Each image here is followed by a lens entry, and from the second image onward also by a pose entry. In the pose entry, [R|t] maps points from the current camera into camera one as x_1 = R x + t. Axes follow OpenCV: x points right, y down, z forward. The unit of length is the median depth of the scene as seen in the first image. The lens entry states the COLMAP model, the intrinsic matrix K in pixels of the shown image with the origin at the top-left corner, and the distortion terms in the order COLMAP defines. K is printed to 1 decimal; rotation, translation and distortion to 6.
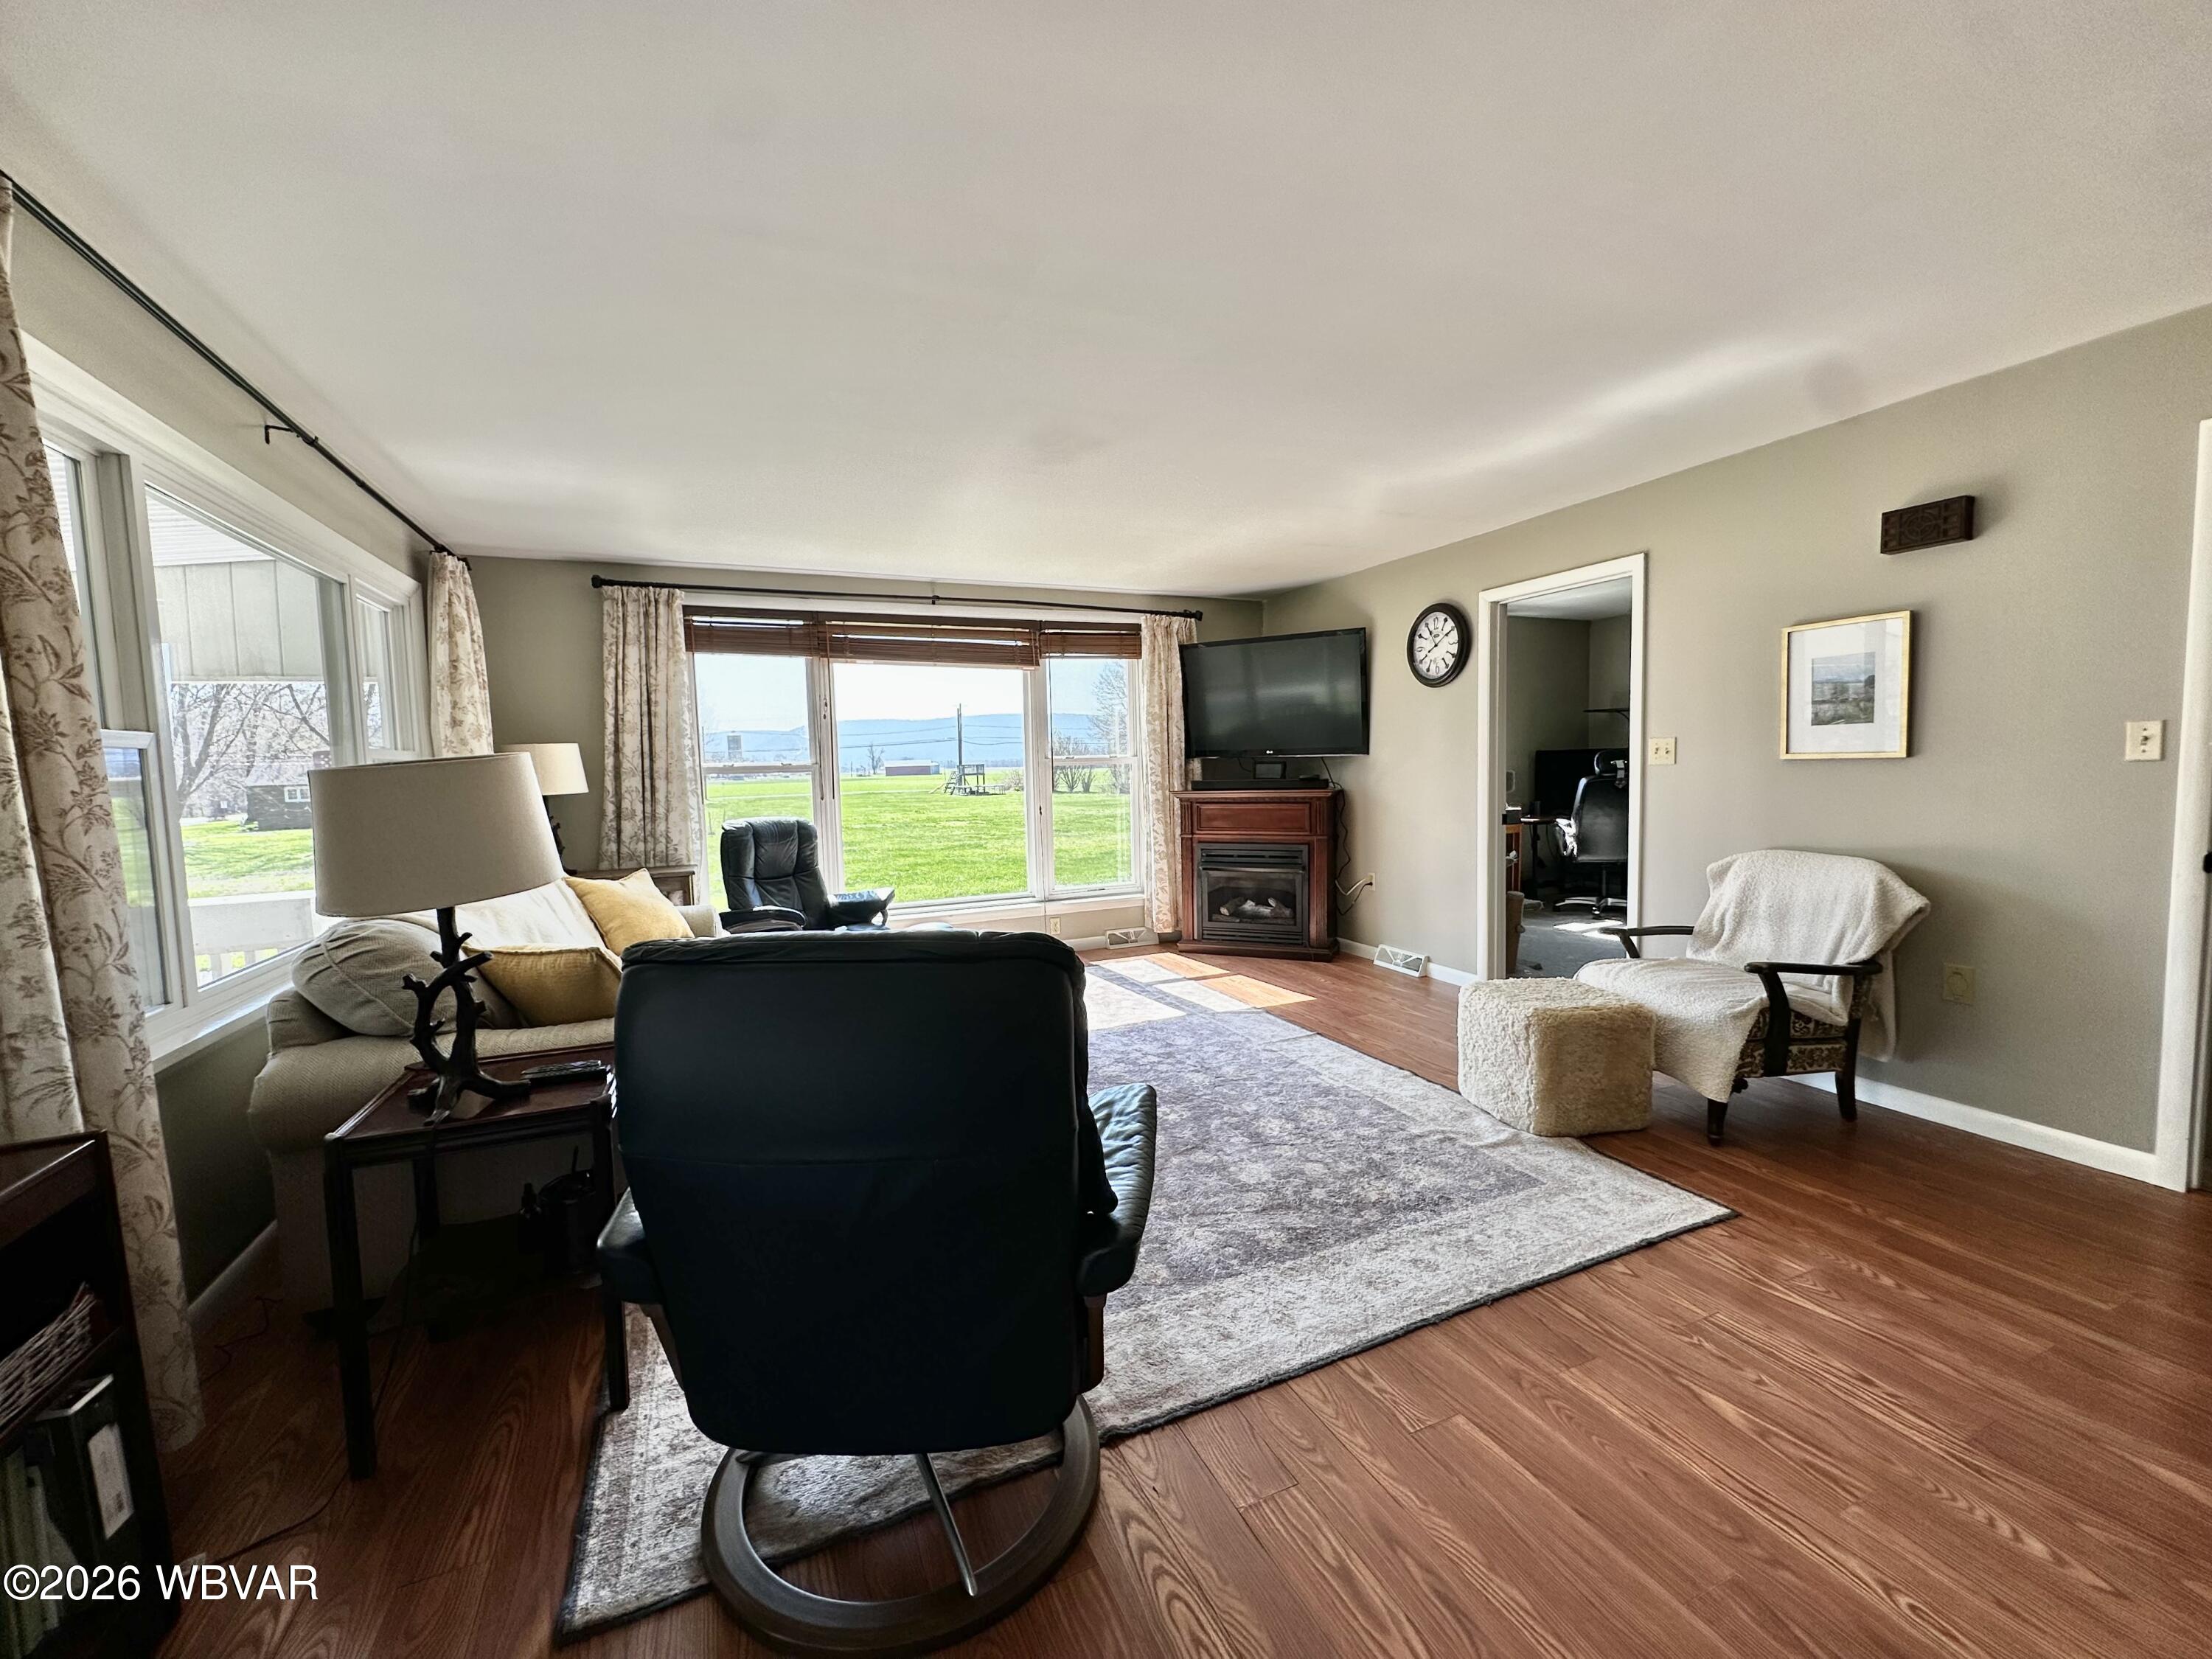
lens RADIAL K [[882.3, 0, 1106.1], [0, 882.3, 831.1], [0, 0, 1]] dist [-0.003171, 0.000669]
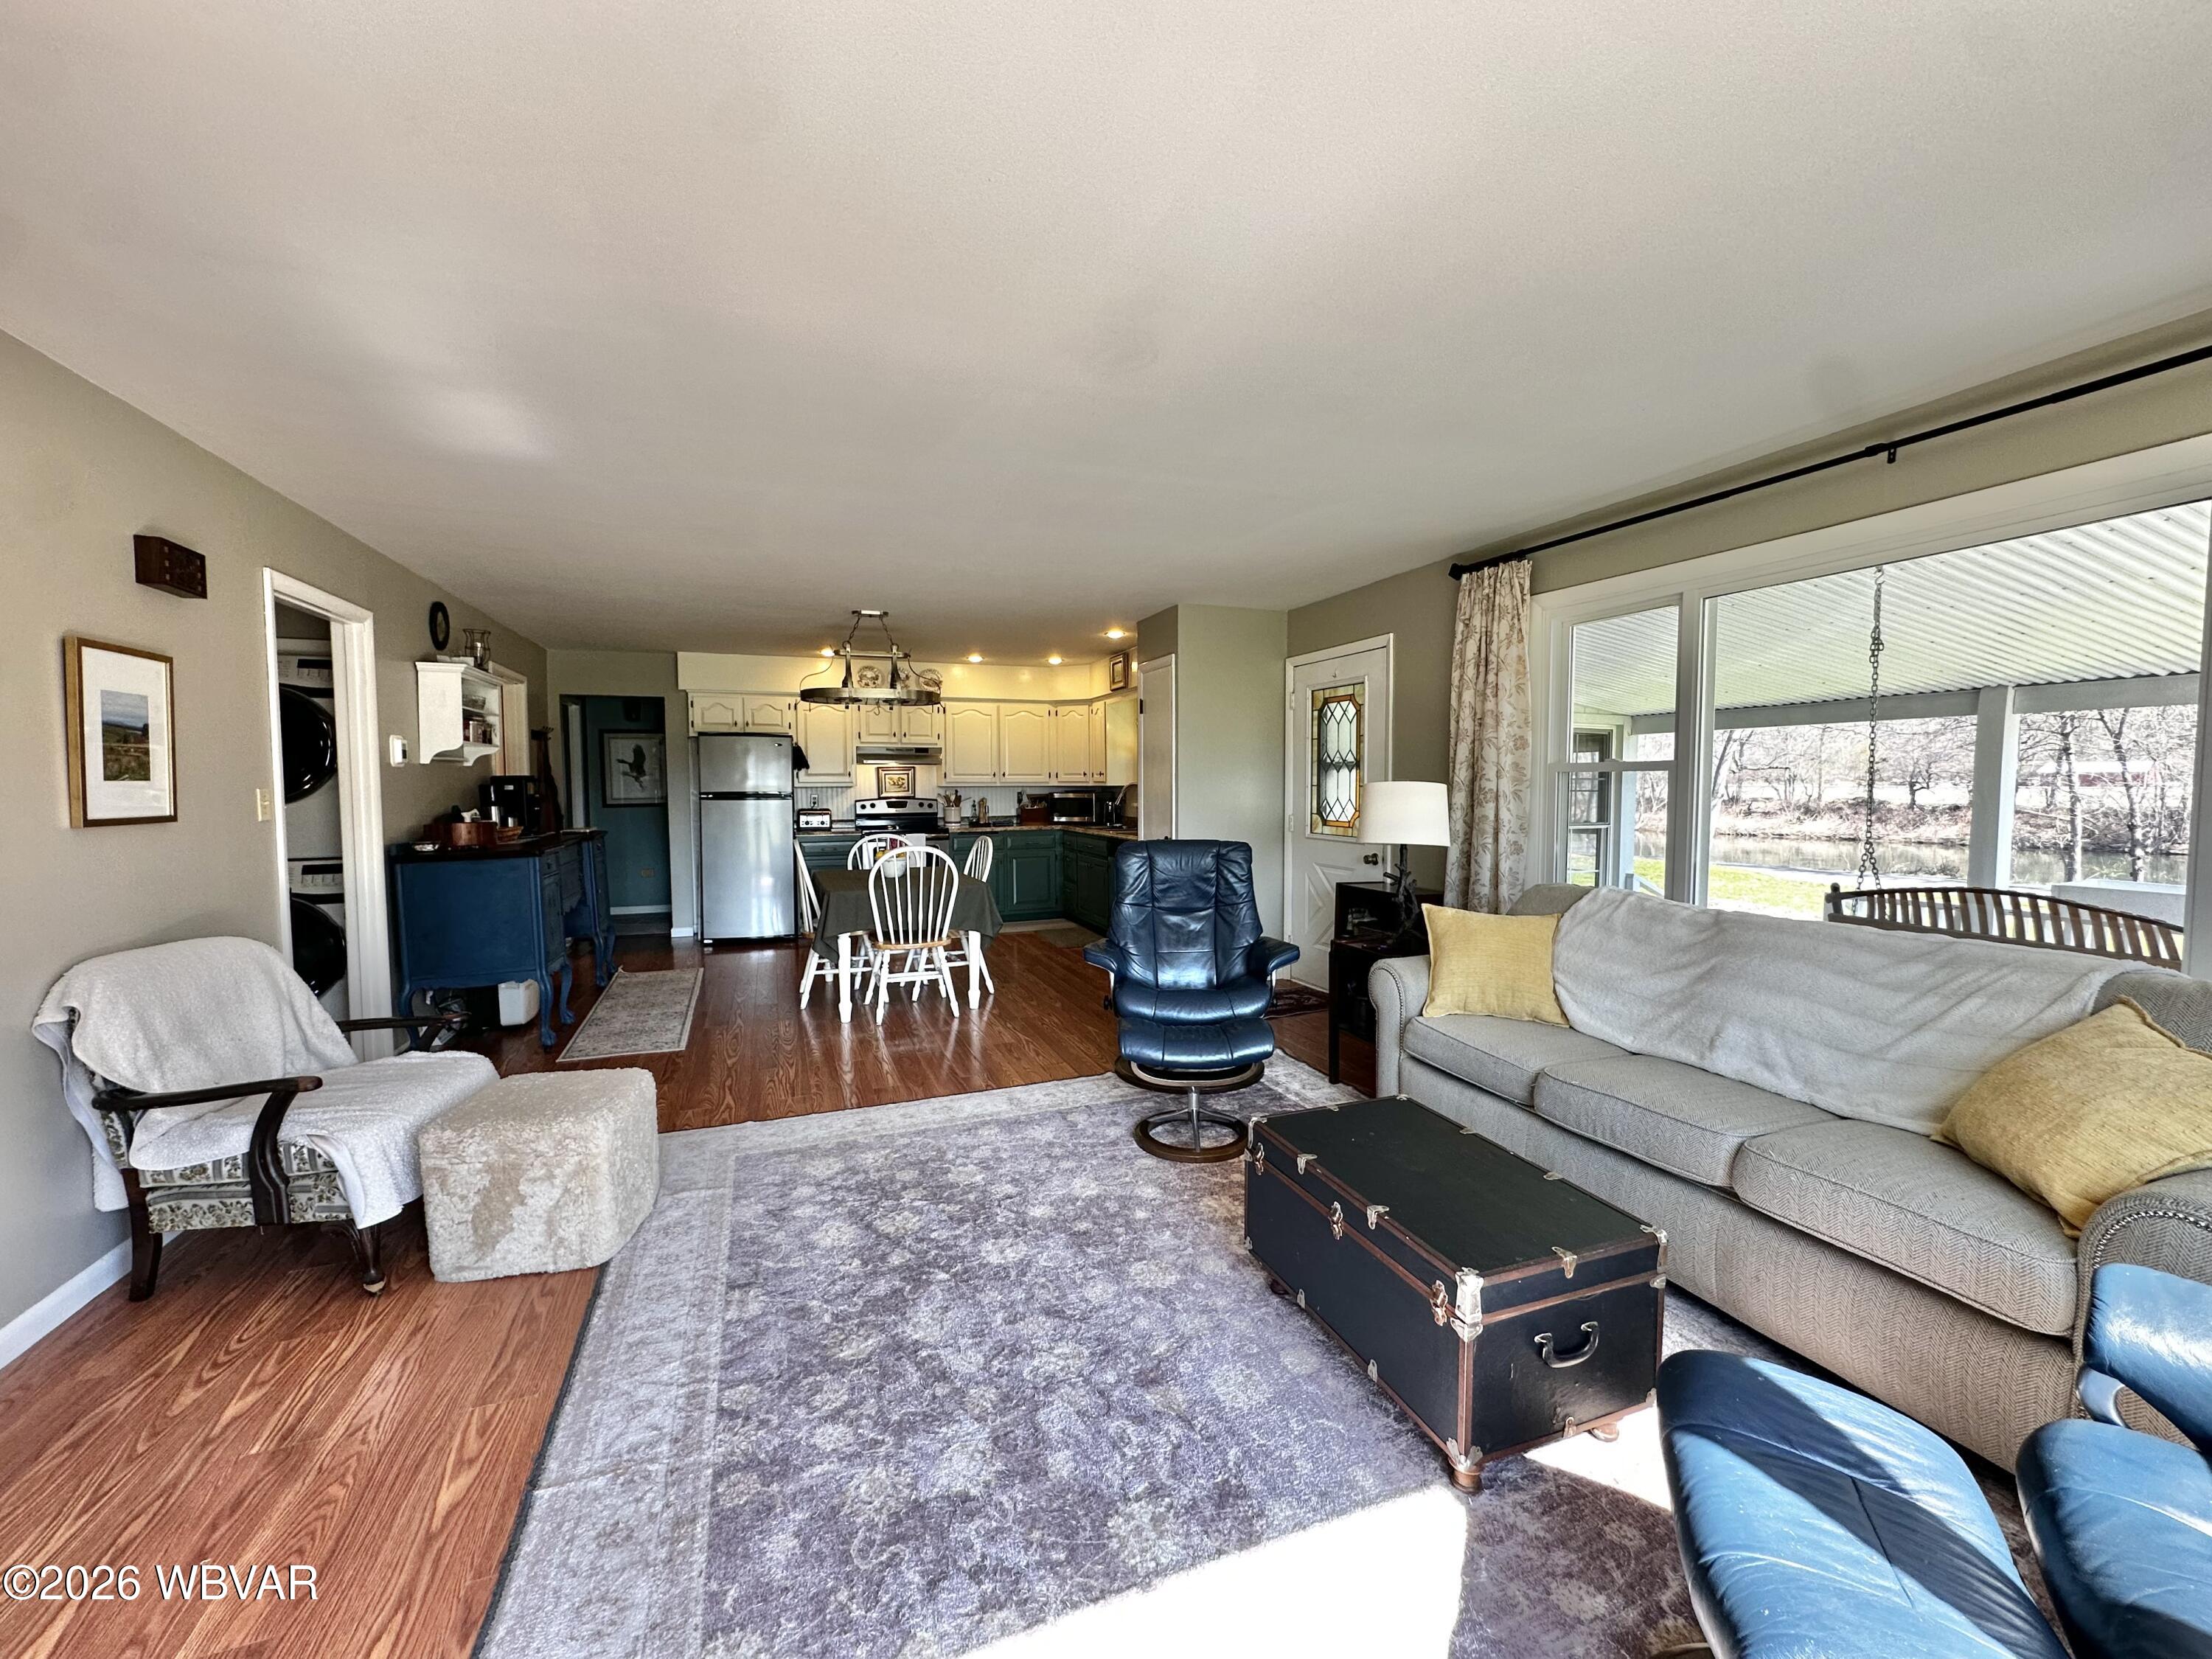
lens RADIAL K [[882.3, 0, 1106.1], [0, 882.3, 831.1], [0, 0, 1]] dist [-0.003171, 0.000669]
pose [[-0.998236, 0.027760, 0.052479, -0.044203], [0.034371, 0.990972, 0.129589, -0.096522], [-0.048407, 0.131165, -0.990178, 1.126803]]
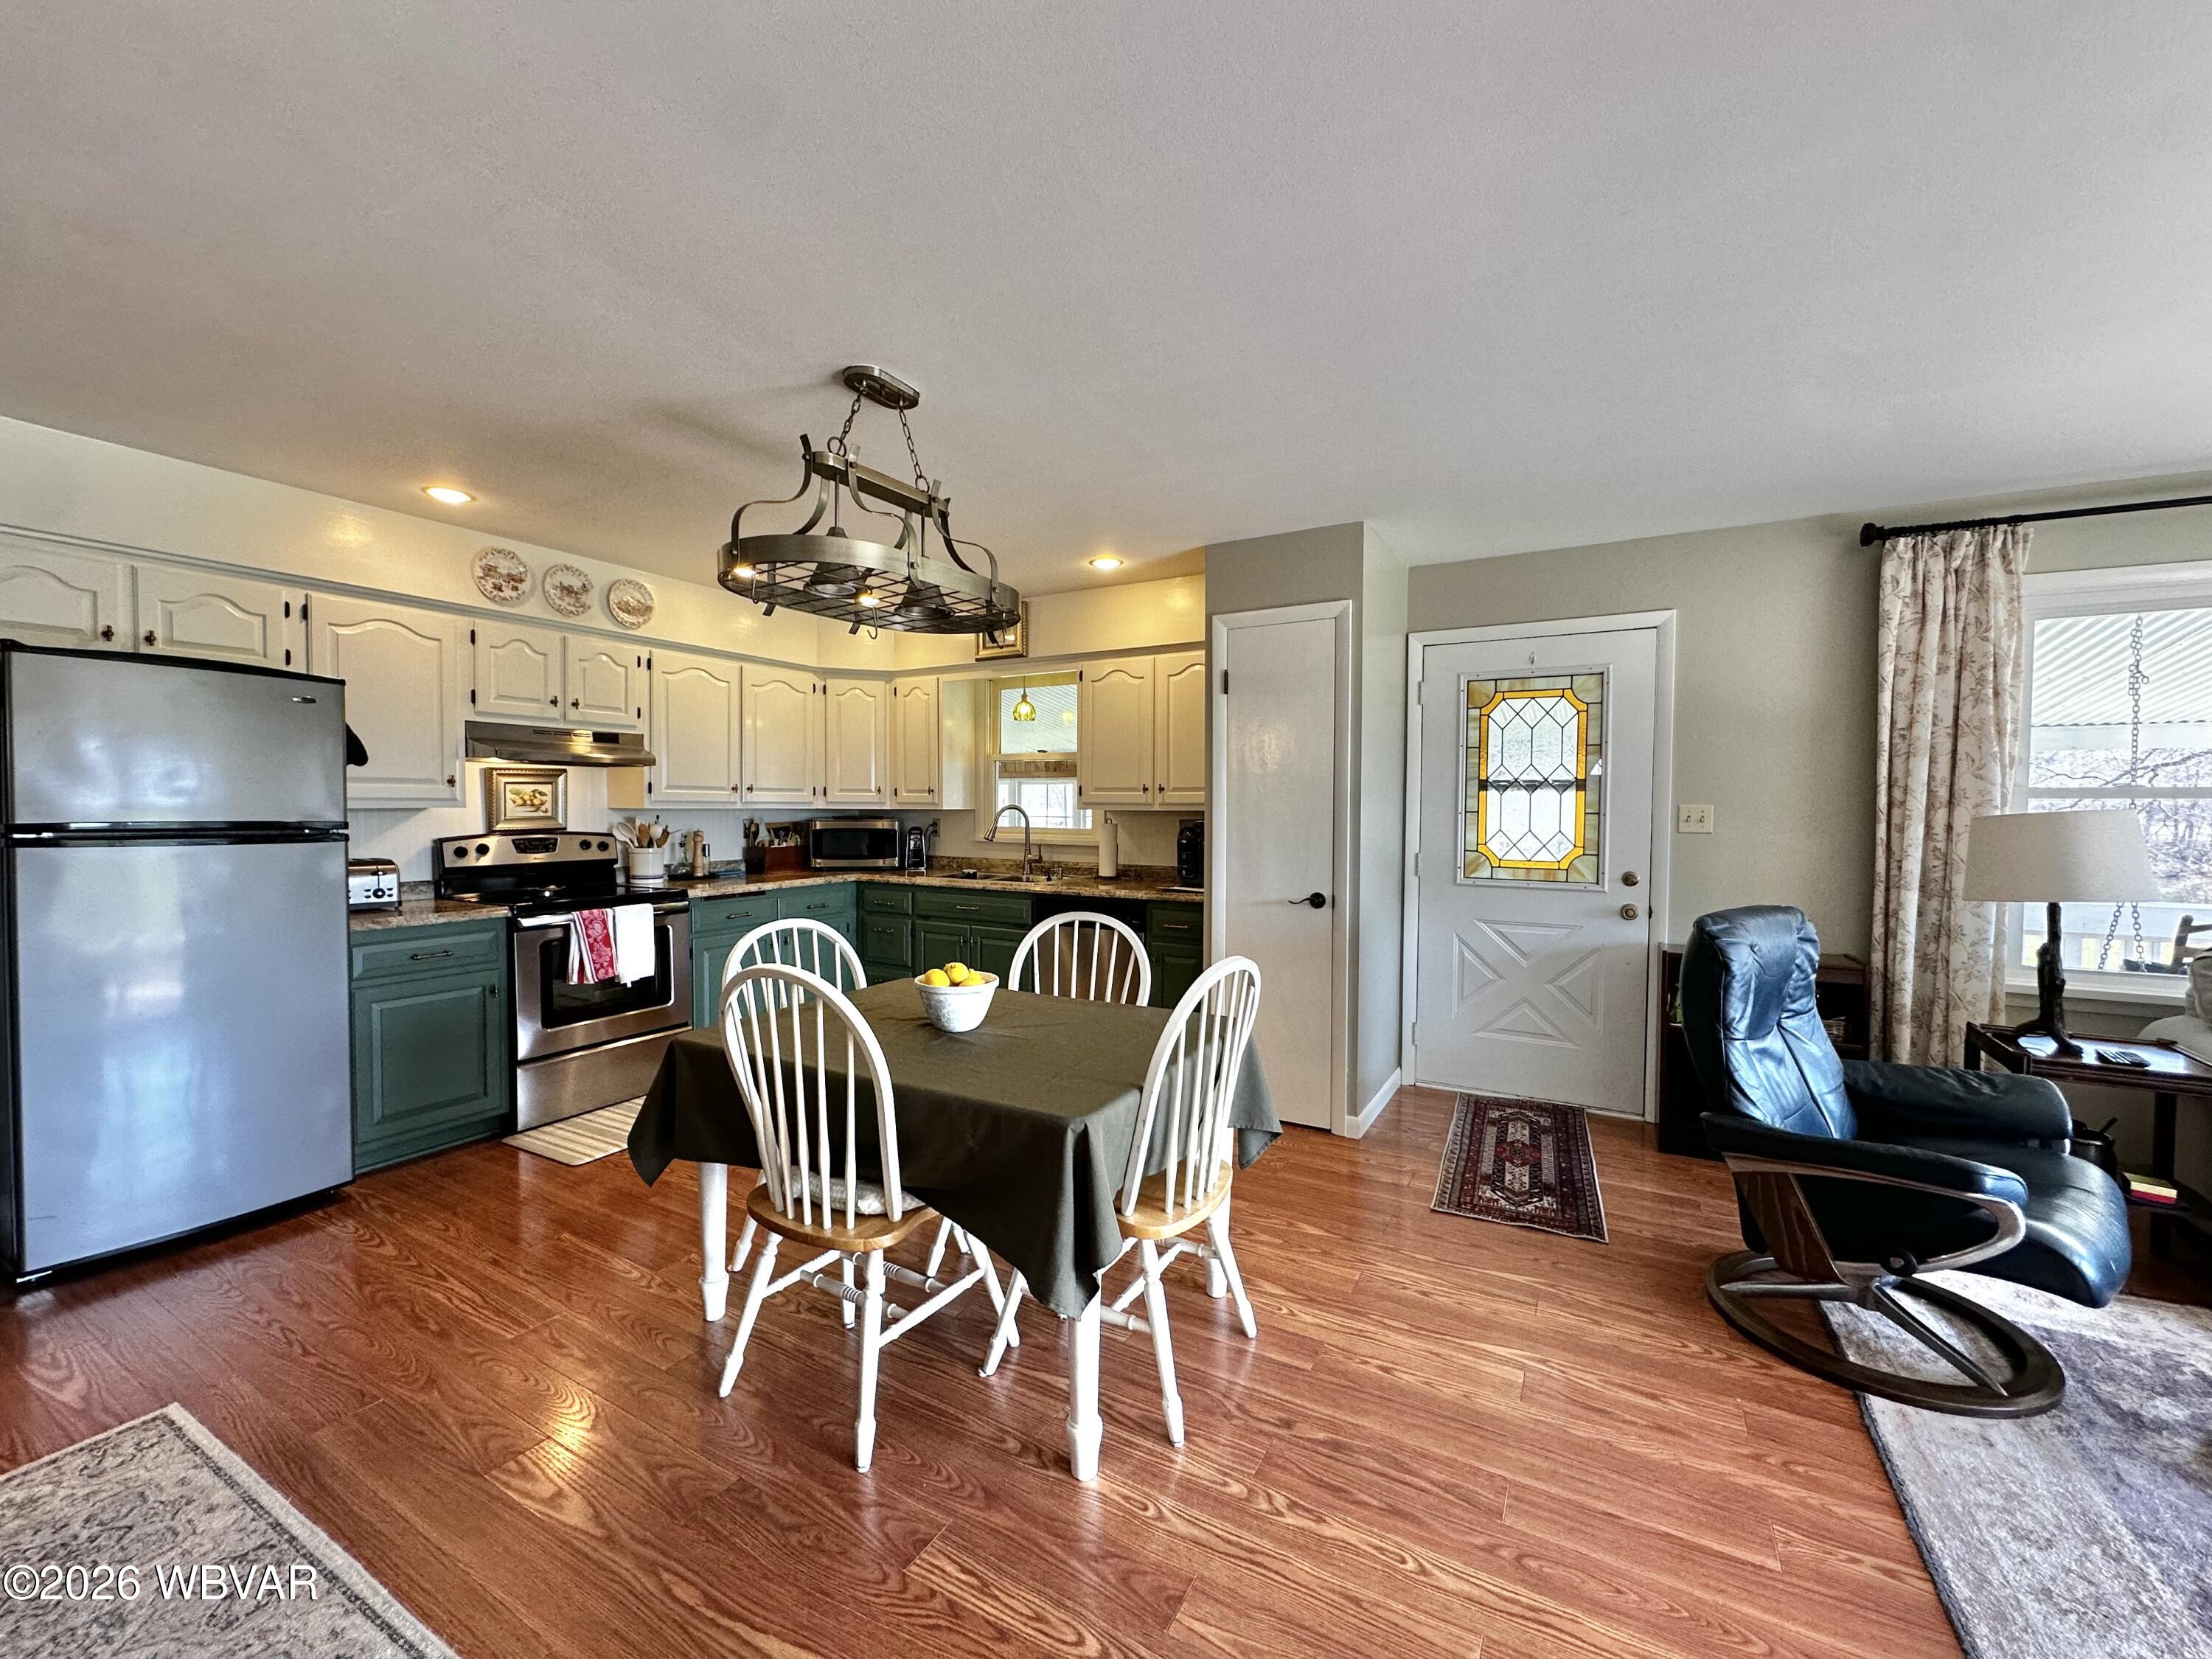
lens RADIAL K [[882.3, 0, 1106.1], [0, 882.3, 831.1], [0, 0, 1]] dist [-0.003171, 0.000669]
pose [[-0.804236, 0.039700, -0.592982, 0.510148], [-0.028630, 0.994020, 0.105378, -0.056964], [0.593620, 0.101726, -0.798290, 0.430996]]
